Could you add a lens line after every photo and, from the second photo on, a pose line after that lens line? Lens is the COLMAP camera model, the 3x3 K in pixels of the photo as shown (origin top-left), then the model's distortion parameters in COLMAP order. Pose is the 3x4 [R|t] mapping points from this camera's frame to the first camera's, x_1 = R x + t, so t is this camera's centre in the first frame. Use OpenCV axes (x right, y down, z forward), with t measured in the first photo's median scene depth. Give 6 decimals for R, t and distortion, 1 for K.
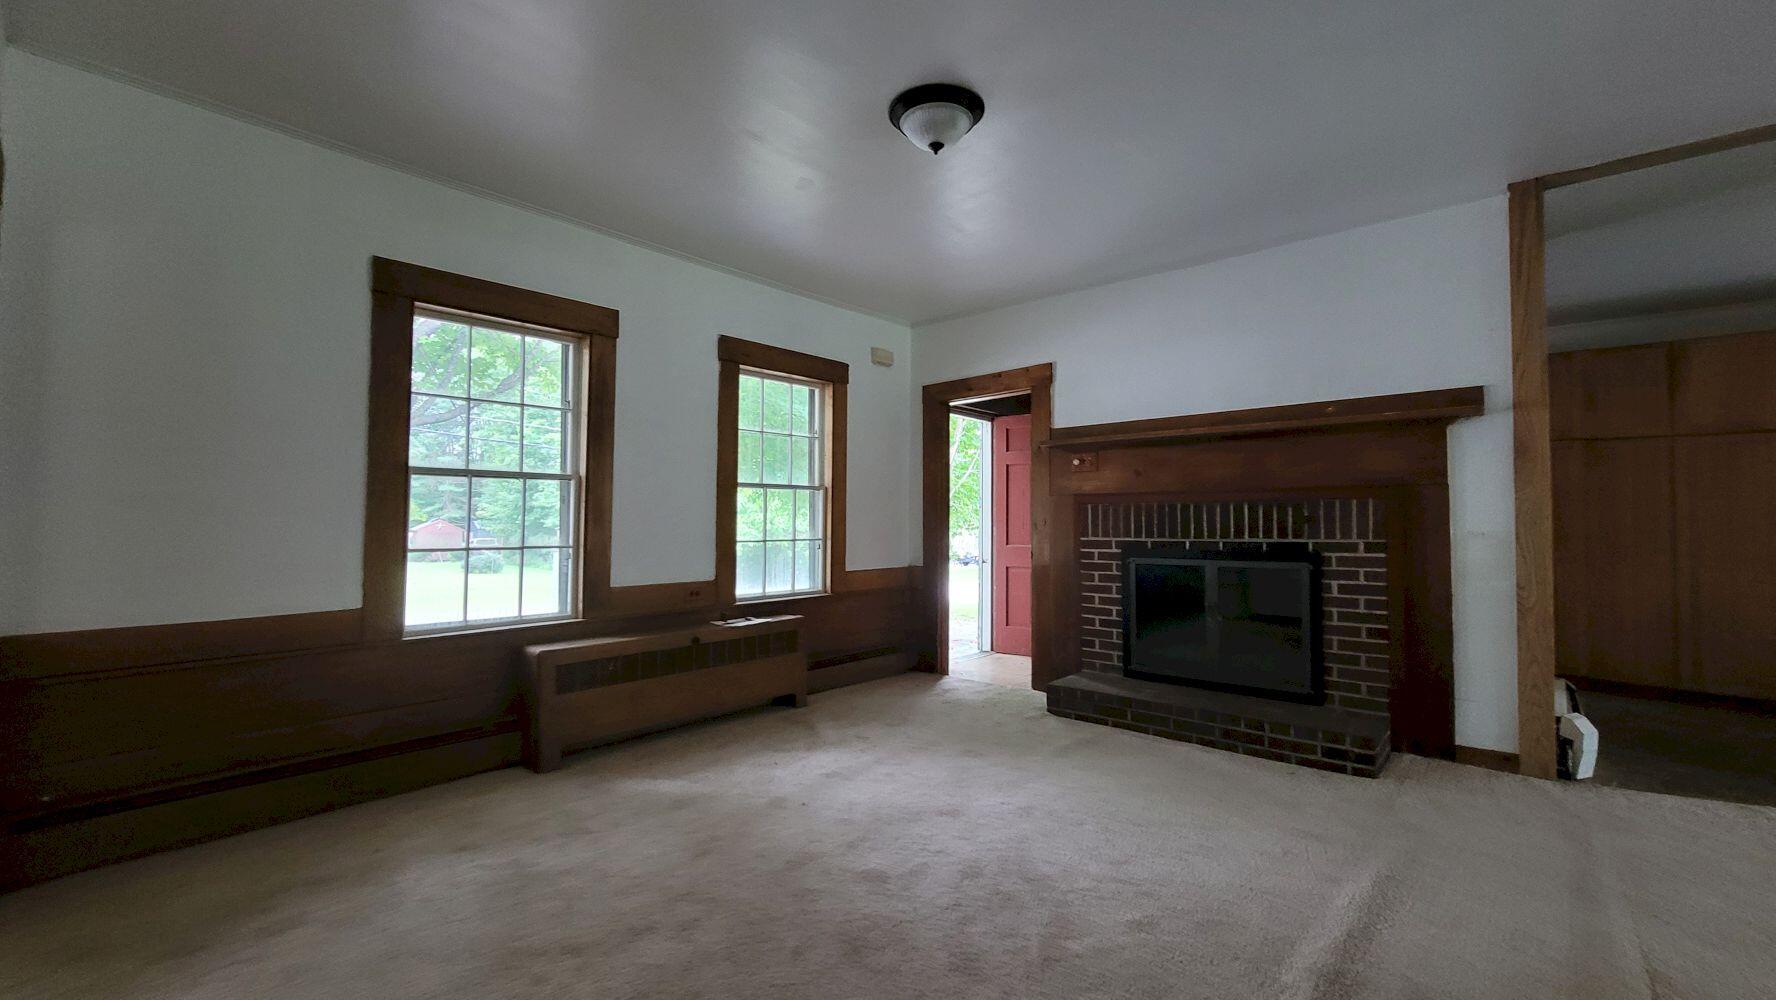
lens RADIAL K [[724.2, 0, 886.9], [0, 724.2, 496.0], [0, 0, 1]] dist [0.000434, 0.000010]
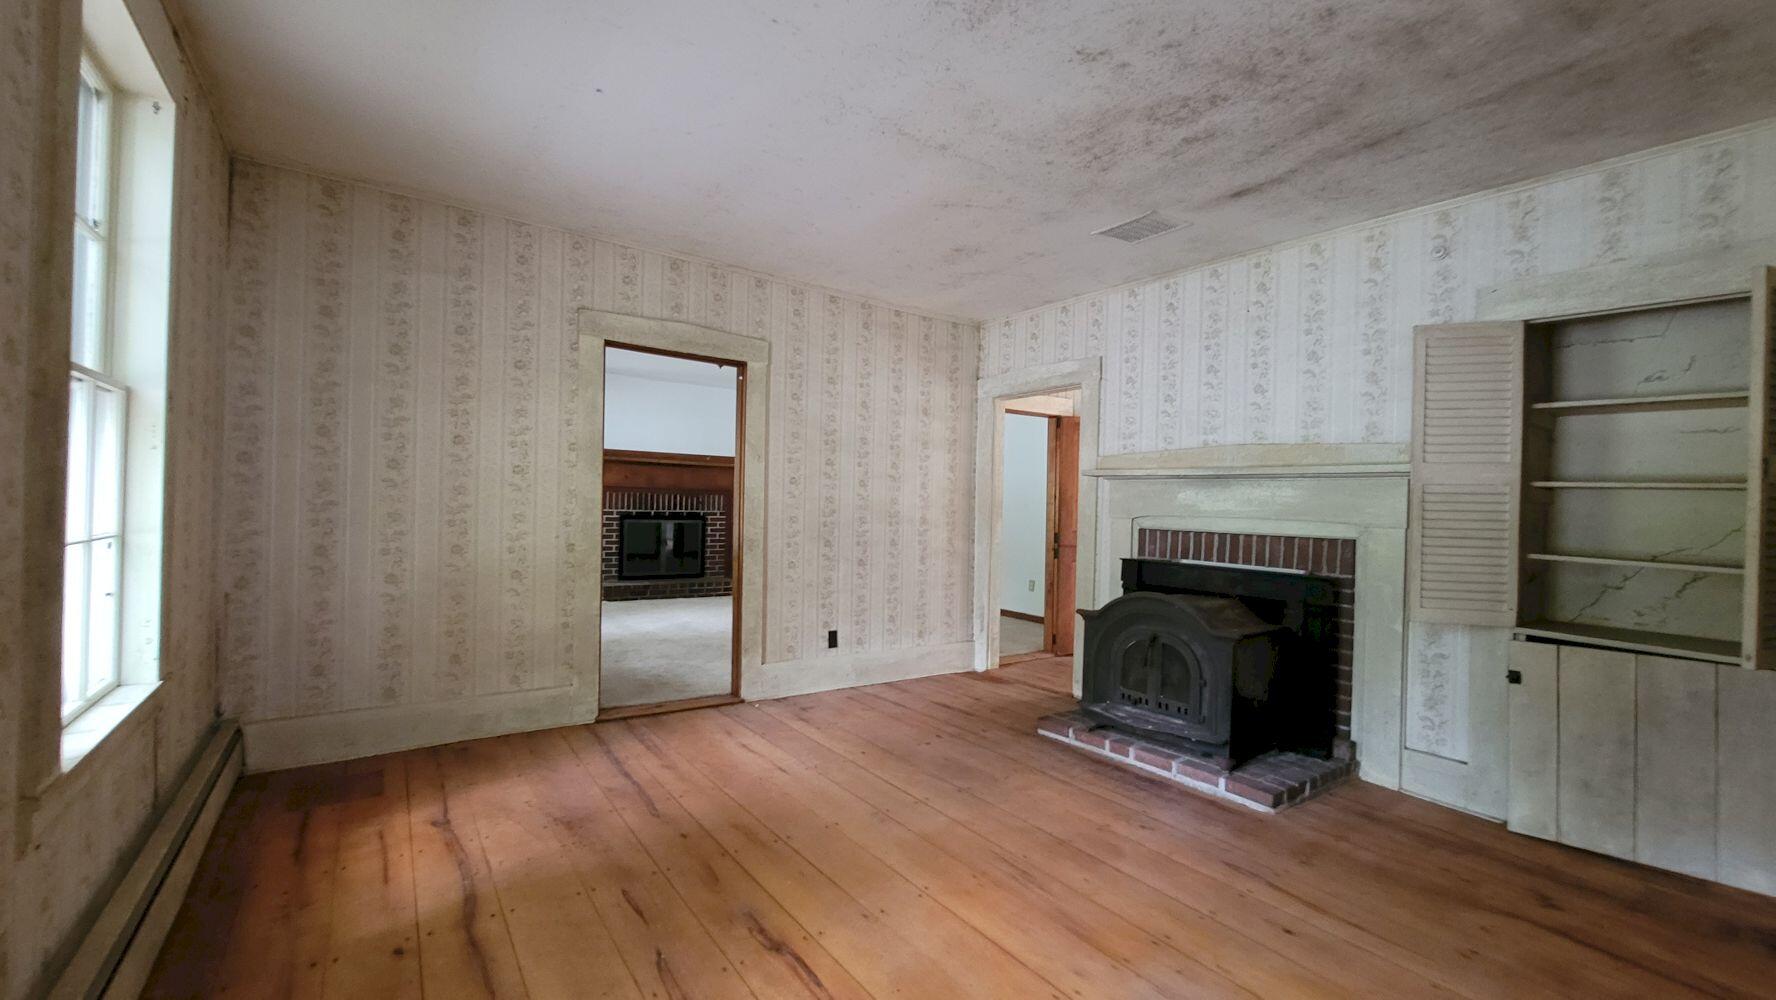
lens RADIAL K [[724.2, 0, 887.3], [0, 724.2, 500.5], [0, 0, 1]] dist [0.000434, 0.000010]
pose [[0.231785, 0.007846, 0.972736, -1.563892], [-0.060900, 0.998123, 0.006460, -0.026435], [-0.970859, -0.060737, 0.231827, -0.163808]]
